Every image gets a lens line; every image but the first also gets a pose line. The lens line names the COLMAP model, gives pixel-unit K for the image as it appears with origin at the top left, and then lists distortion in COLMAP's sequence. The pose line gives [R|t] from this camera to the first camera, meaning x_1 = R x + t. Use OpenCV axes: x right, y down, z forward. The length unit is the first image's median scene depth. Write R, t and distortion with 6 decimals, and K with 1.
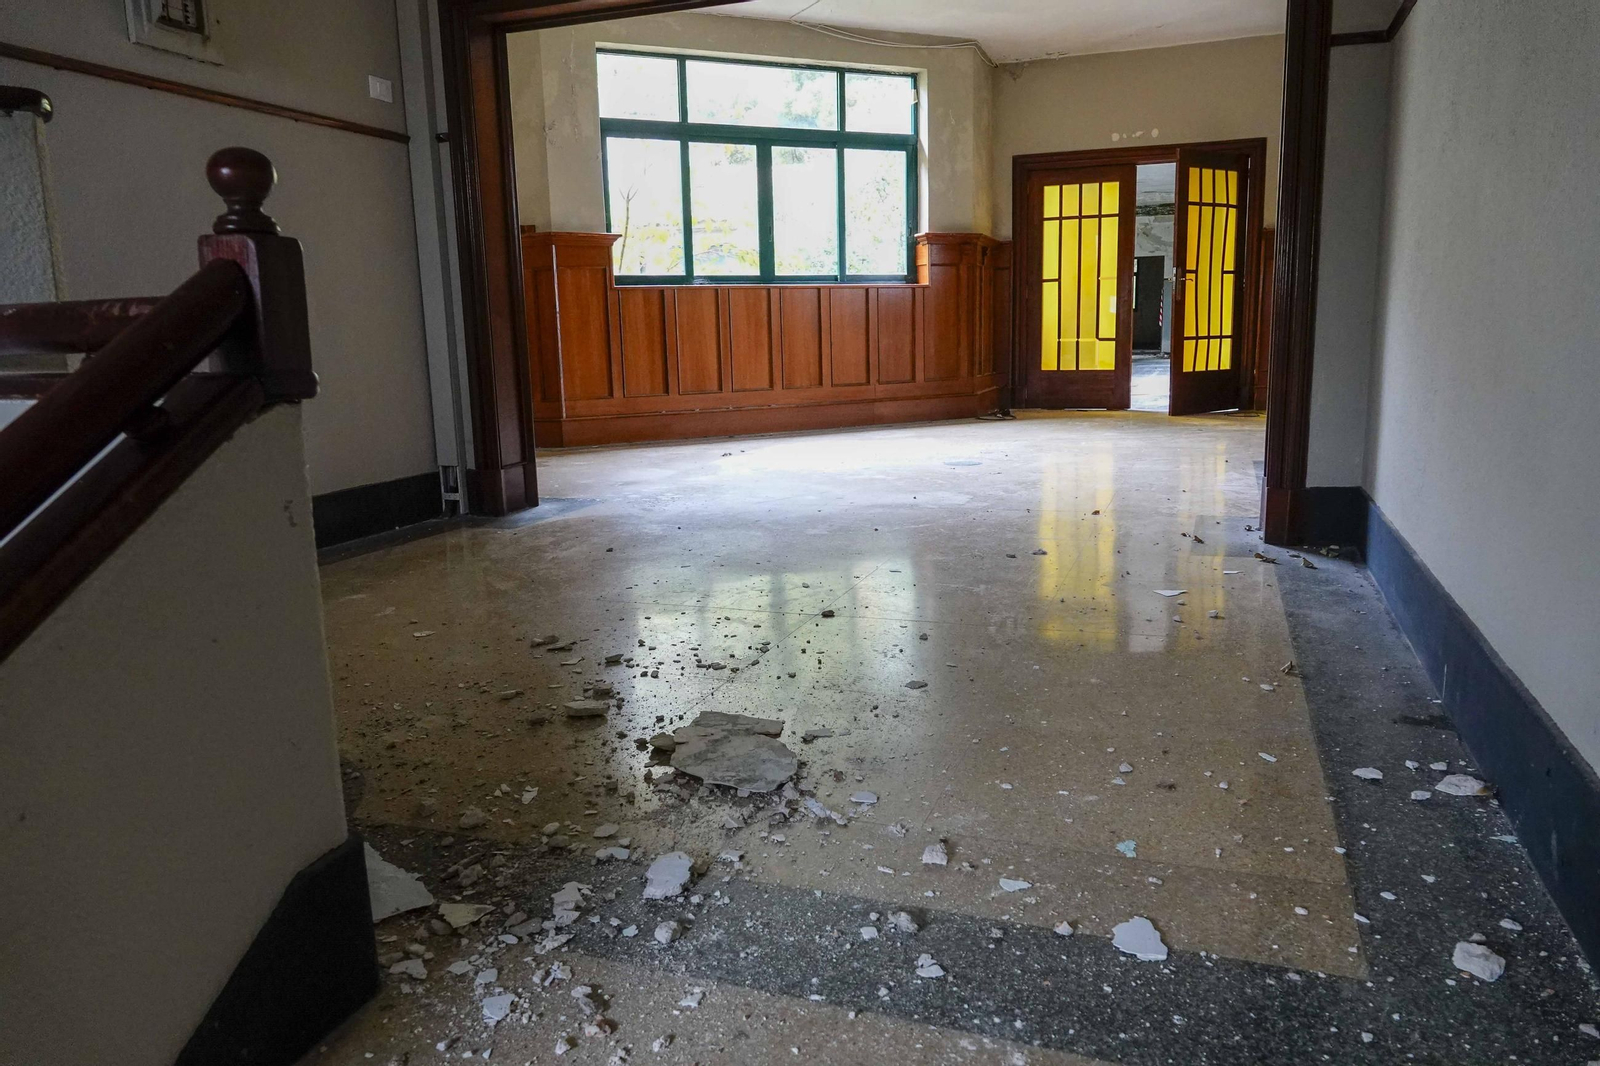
lens RADIAL K [[1105.0, 0, 800.0], [0, 1105.0, 533.0], [0, 0, 1]] dist [0.004312, 0.001492]
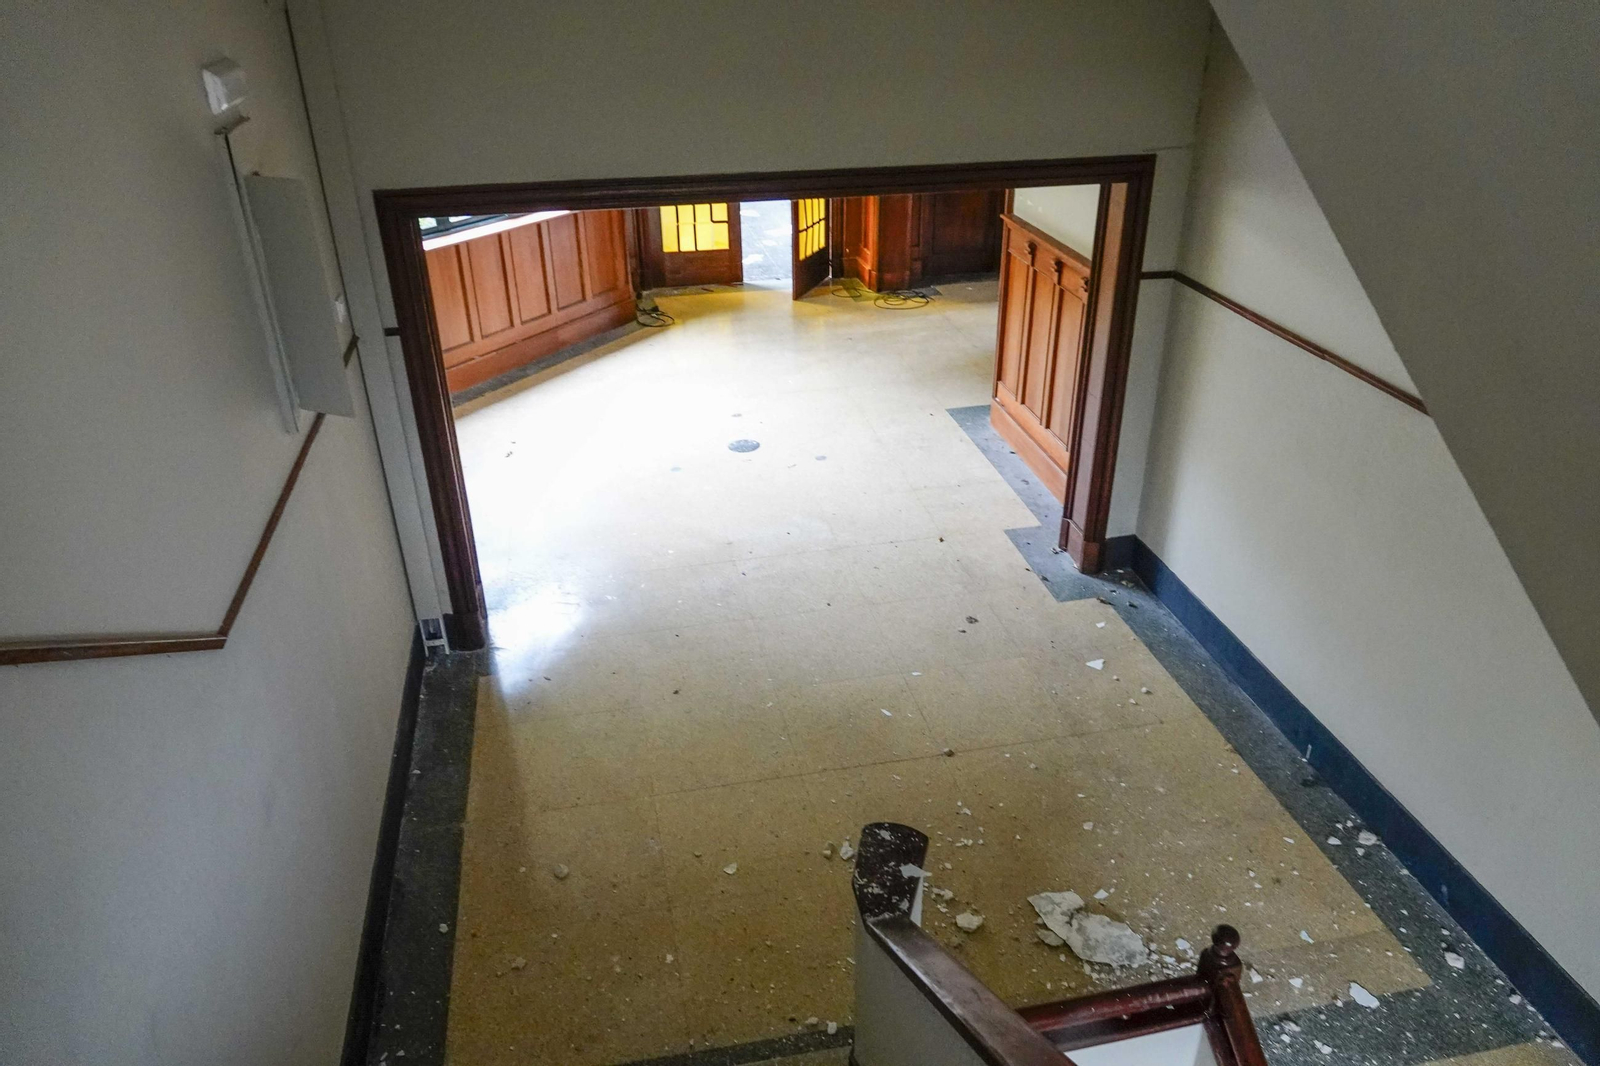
lens RADIAL K [[1113.6, 0, 803.5], [0, 1113.6, 533.6], [0, 0, 1]] dist [0.000736, 0.002705]
pose [[0.844465, -0.239301, 0.479180, -0.714954], [0.084008, 0.942746, 0.322757, -0.641098], [-0.528981, -0.232302, 0.816220, -0.071292]]
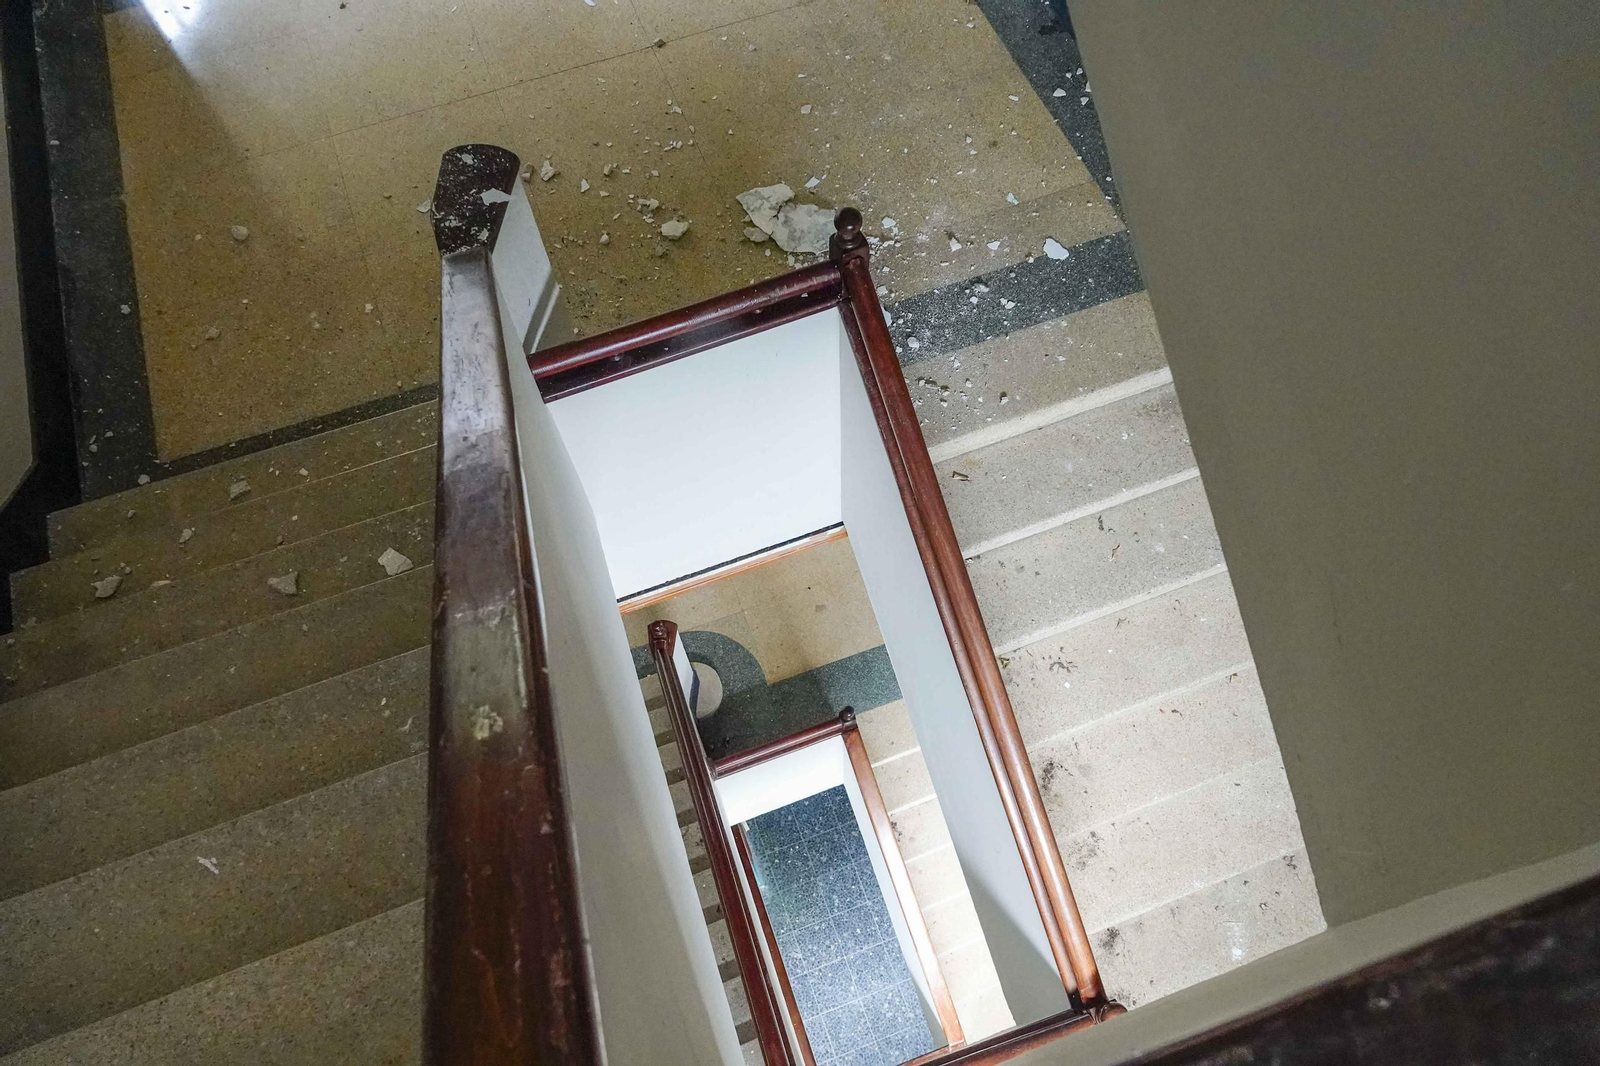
lens RADIAL K [[1113.6, 0, 803.5], [0, 1113.6, 533.6], [0, 0, 1]] dist [0.000736, 0.002705]
pose [[0.753490, -0.587943, 0.294237, -0.529156], [0.131202, 0.573002, 0.808984, -0.588366], [-0.644235, -0.570956, 0.508891, -0.137972]]
